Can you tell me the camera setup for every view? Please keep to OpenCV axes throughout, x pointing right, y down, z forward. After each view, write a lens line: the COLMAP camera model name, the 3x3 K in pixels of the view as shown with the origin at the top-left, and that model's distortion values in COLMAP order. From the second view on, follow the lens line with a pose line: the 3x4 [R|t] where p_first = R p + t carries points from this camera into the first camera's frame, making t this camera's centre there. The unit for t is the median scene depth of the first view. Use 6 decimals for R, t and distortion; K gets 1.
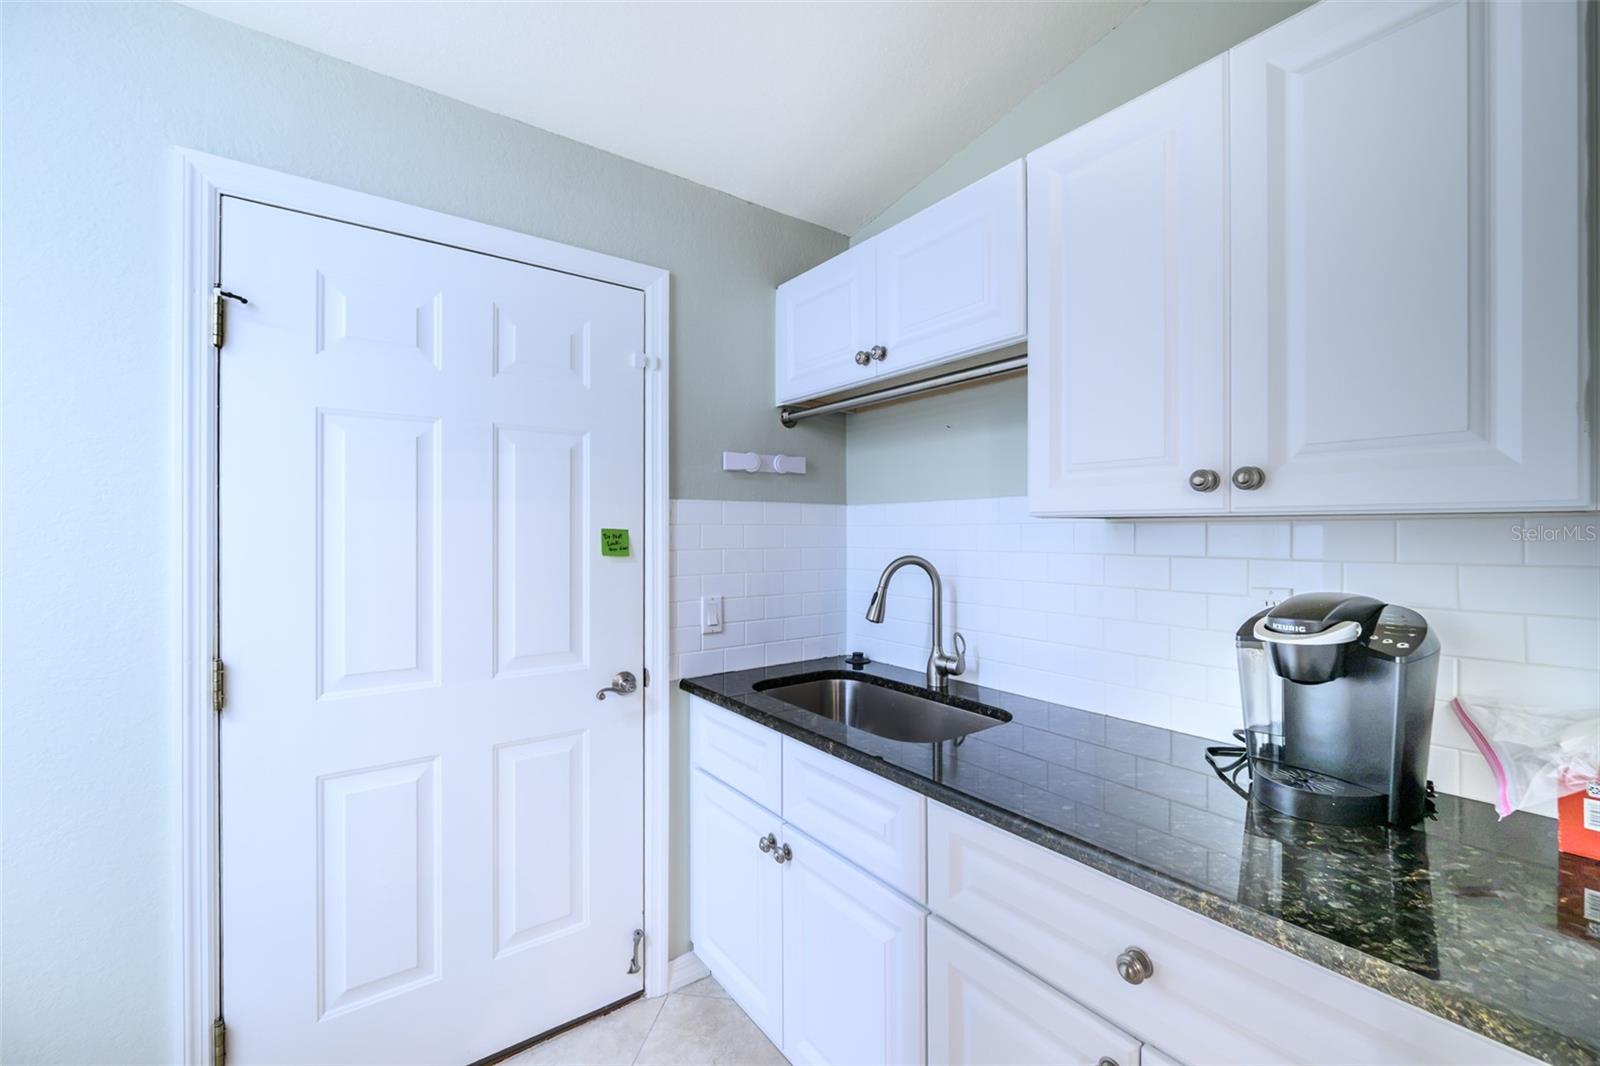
lens RADIAL K [[647.7, 0, 812.8], [0, 647.7, 529.9], [0, 0, 1]] dist [-0.002431, -0.000281]
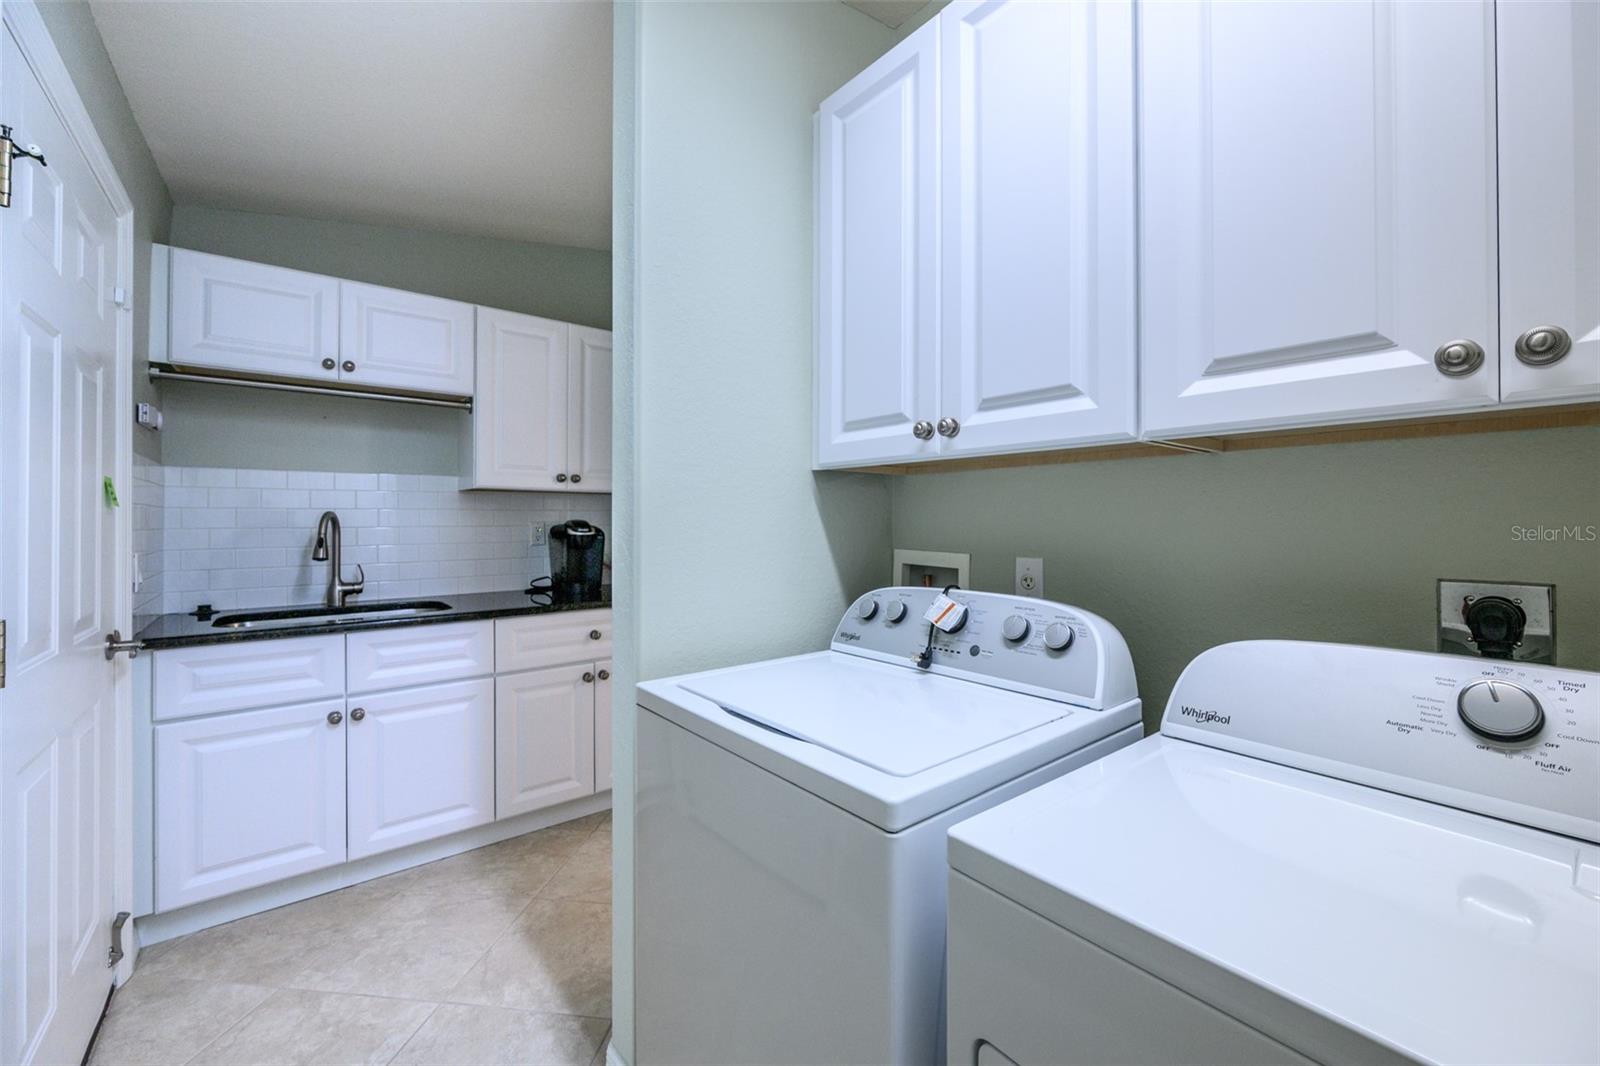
lens RADIAL K [[647.7, 0, 812.8], [0, 647.7, 529.9], [0, 0, 1]] dist [-0.002431, -0.000281]
pose [[-0.059054, -0.014326, 0.998152, -1.493981], [0.002295, 0.999892, 0.014487, 0.072267], [-0.998252, 0.003146, -0.059015, 0.079189]]
